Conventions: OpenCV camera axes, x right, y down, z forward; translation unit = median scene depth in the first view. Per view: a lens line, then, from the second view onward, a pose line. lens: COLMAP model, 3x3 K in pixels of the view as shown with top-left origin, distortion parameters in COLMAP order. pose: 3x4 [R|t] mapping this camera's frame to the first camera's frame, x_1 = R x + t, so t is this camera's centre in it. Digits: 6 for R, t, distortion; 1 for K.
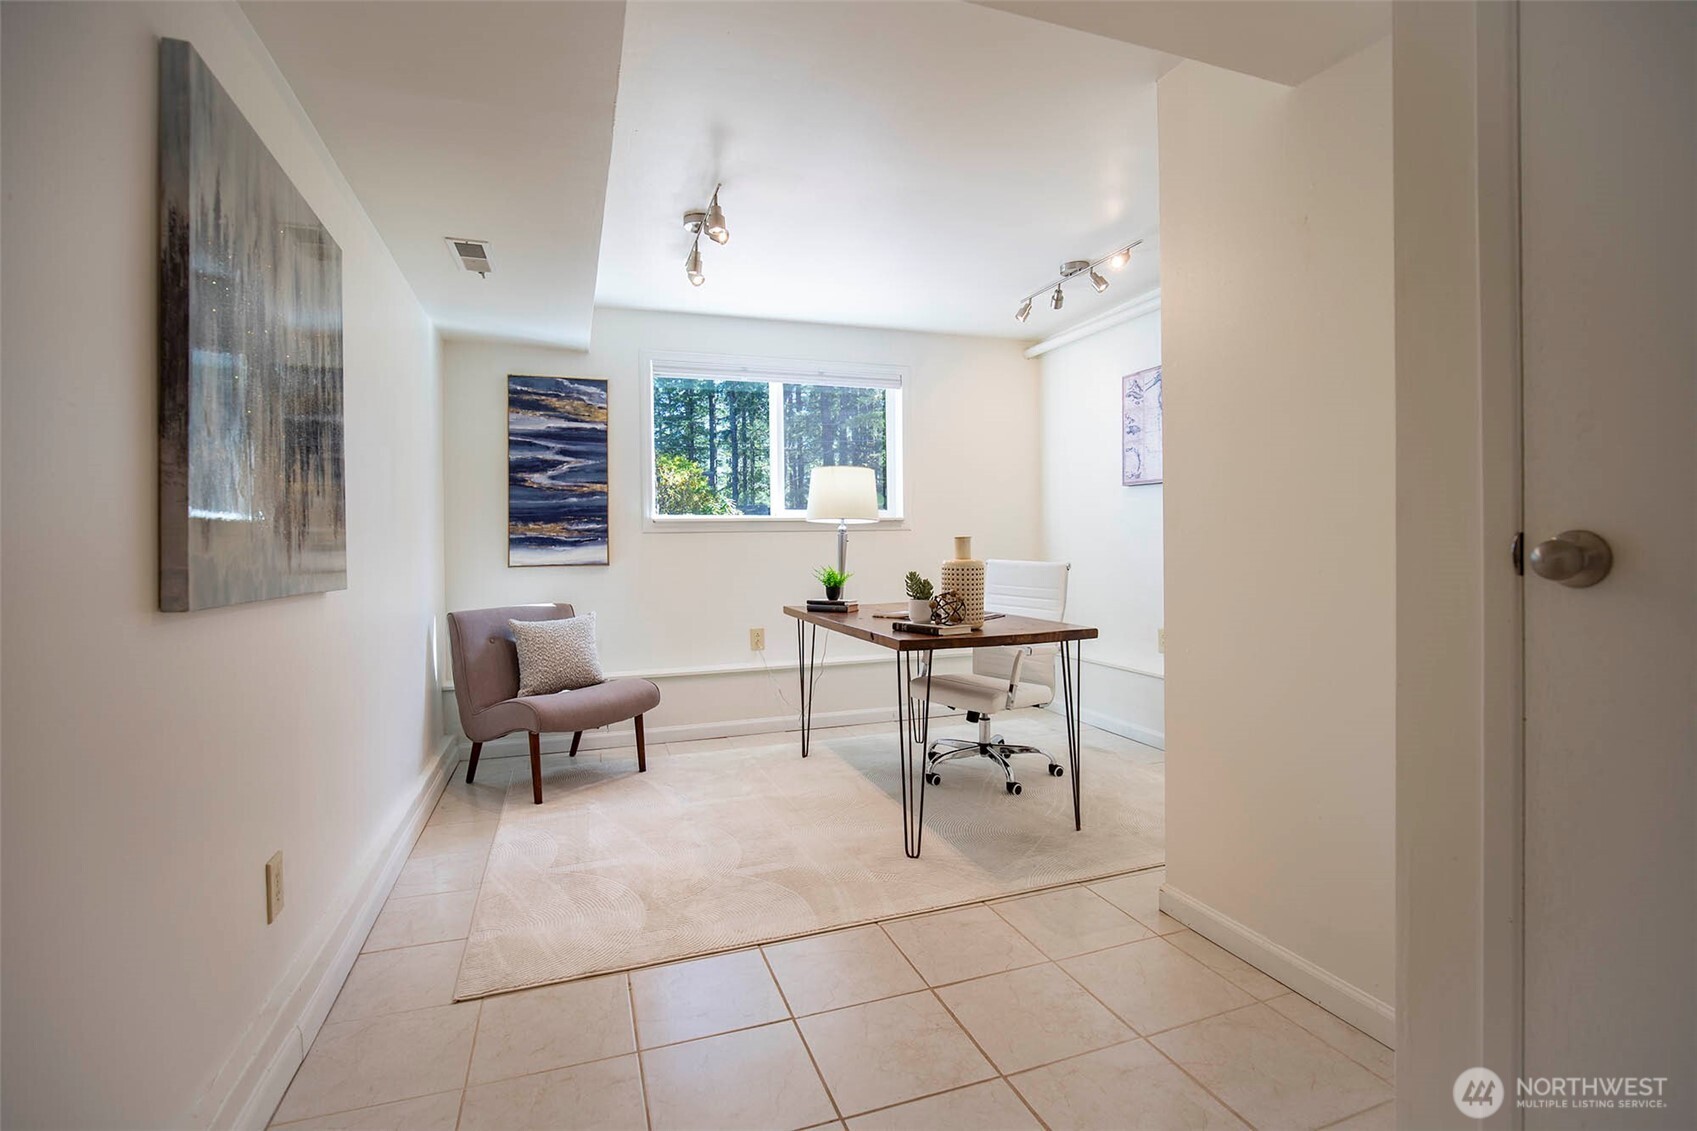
lens RADIAL K [[790.7, 0, 847.1], [0, 790.7, 555.5], [0, 0, 1]] dist [-0.032139, 0.006618]
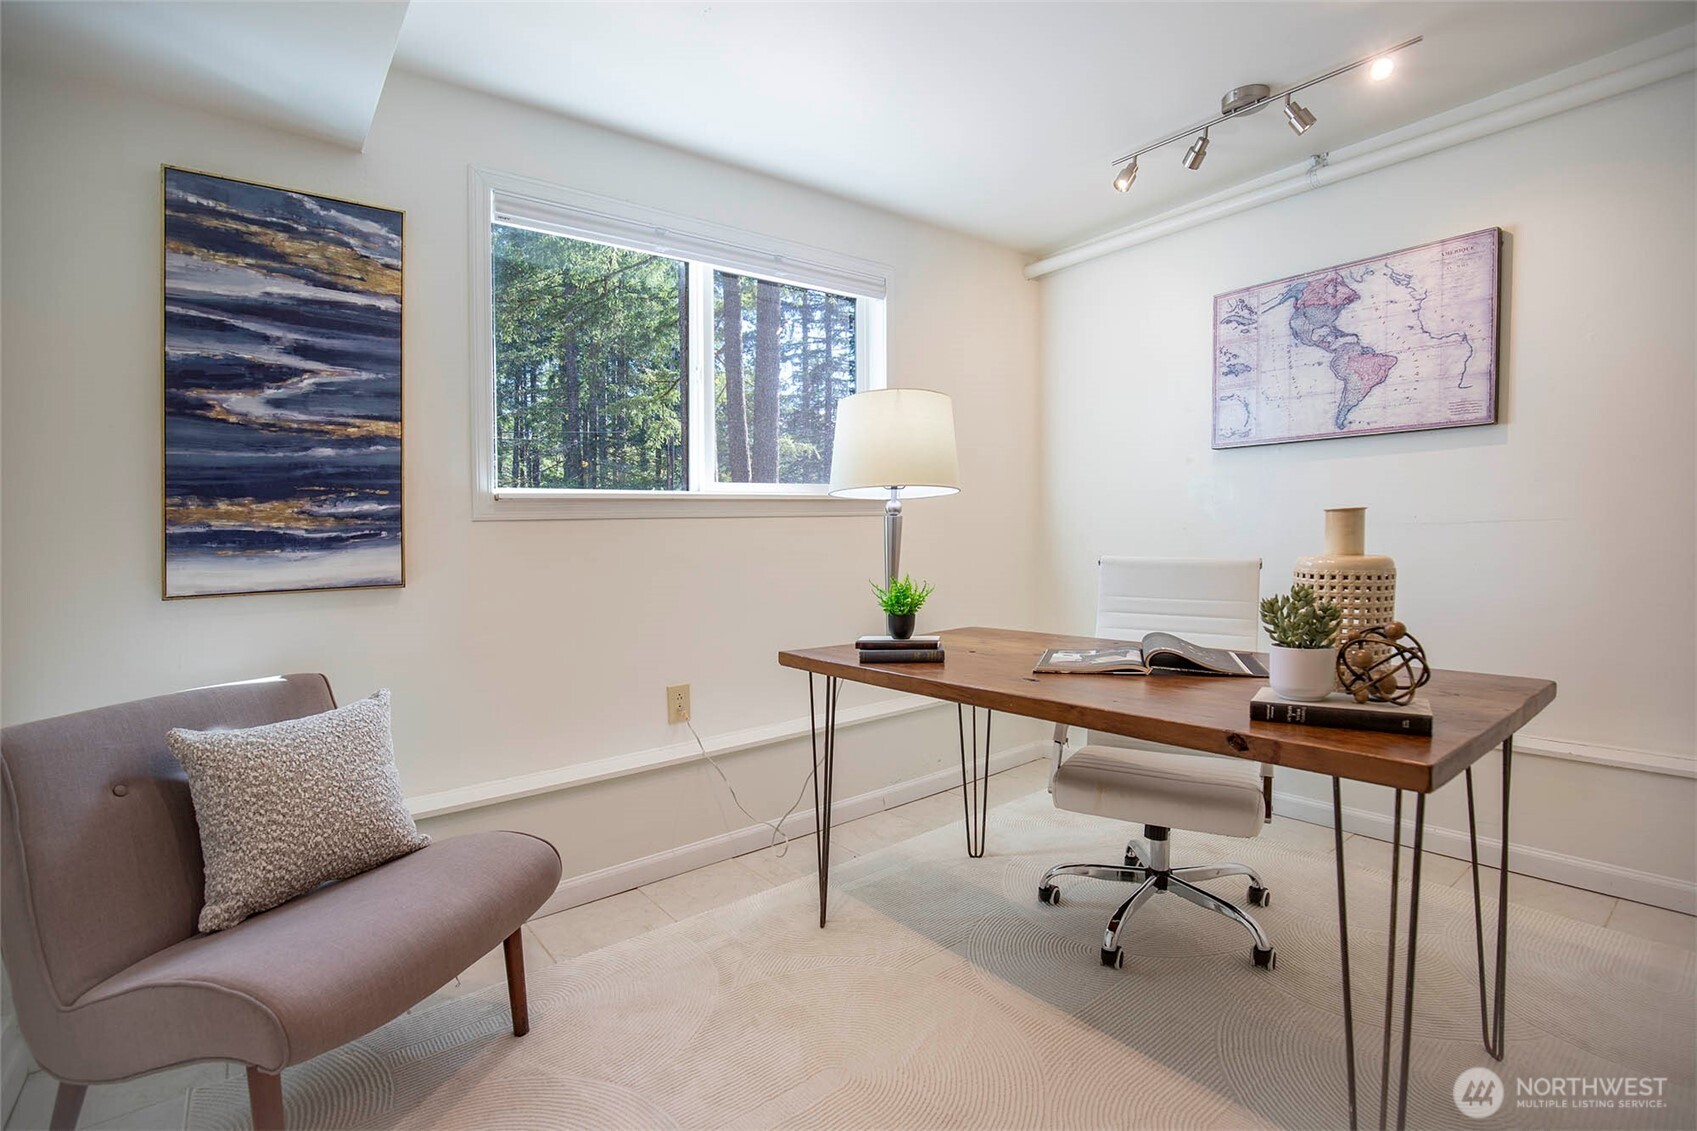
lens RADIAL K [[790.7, 0, 838.2], [0, 790.7, 532.4], [0, 0, 1]] dist [-0.032139, 0.006618]
pose [[0.946491, -0.012981, 0.322470, -0.209180], [0.022448, 0.999419, -0.025656, -0.002829], [-0.321949, 0.031522, 0.946232, 0.459997]]
